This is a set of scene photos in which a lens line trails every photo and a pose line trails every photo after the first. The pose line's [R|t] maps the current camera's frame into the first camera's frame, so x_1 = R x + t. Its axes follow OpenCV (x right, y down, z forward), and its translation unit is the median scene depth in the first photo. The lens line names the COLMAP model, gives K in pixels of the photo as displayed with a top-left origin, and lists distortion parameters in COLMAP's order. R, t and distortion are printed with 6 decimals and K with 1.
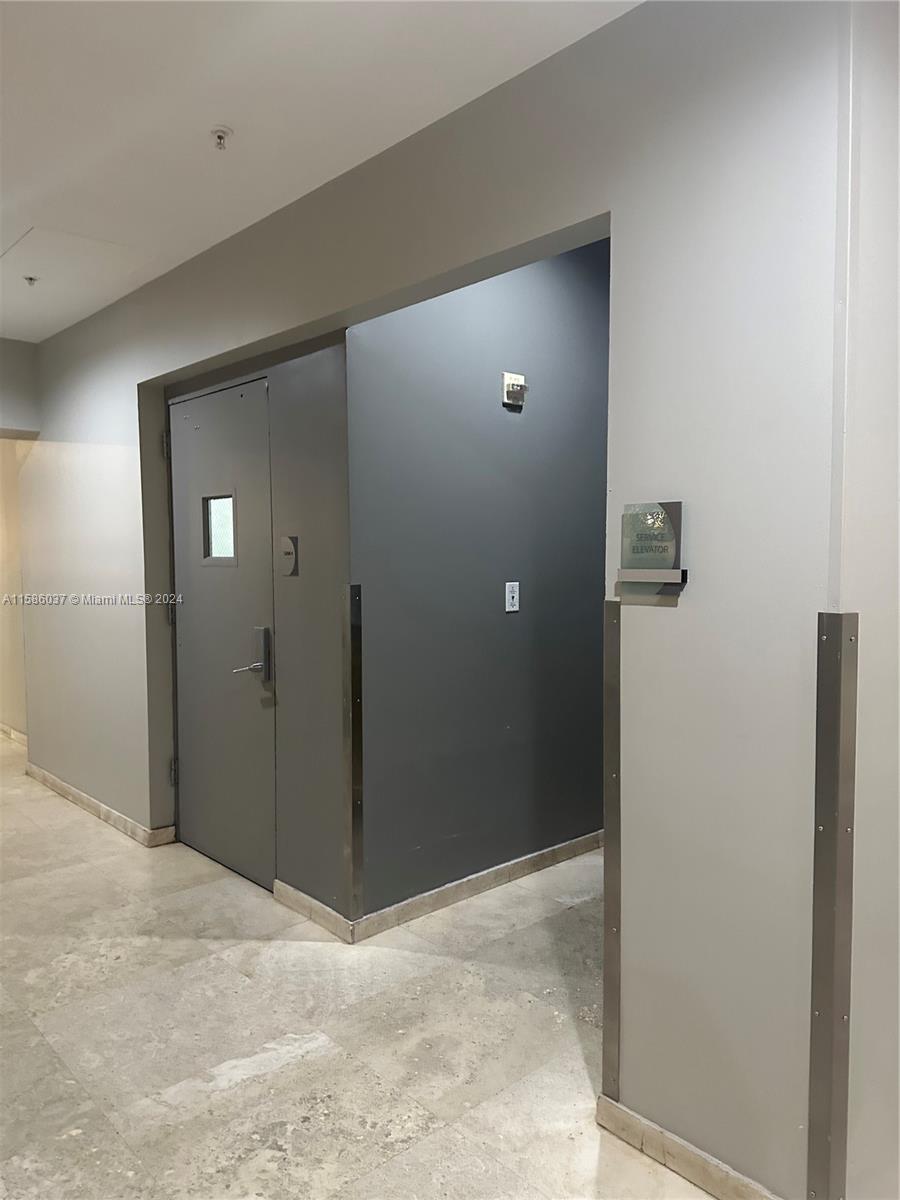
lens RADIAL K [[837.7, 0, 450.0], [0, 837.7, 606.9], [0, 0, 1]] dist [0.023777, -0.032103]
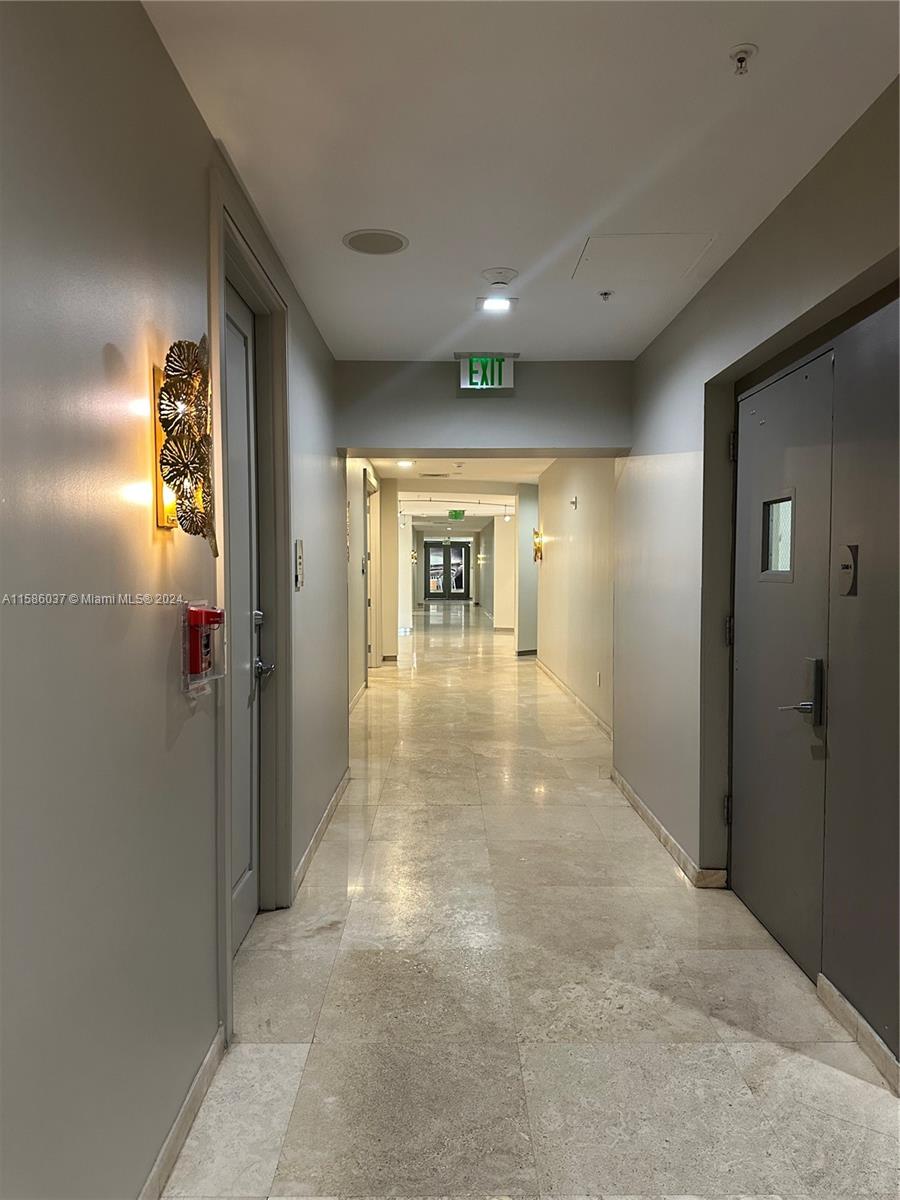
lens RADIAL K [[837.7, 0, 450.0], [0, 837.7, 606.9], [0, 0, 1]] dist [0.023777, -0.032103]
pose [[0.735339, 0.032544, -0.676918, 0.069184], [-0.041861, 0.999120, 0.002560, -0.012959], [0.676406, 0.026454, 0.736054, 0.170791]]
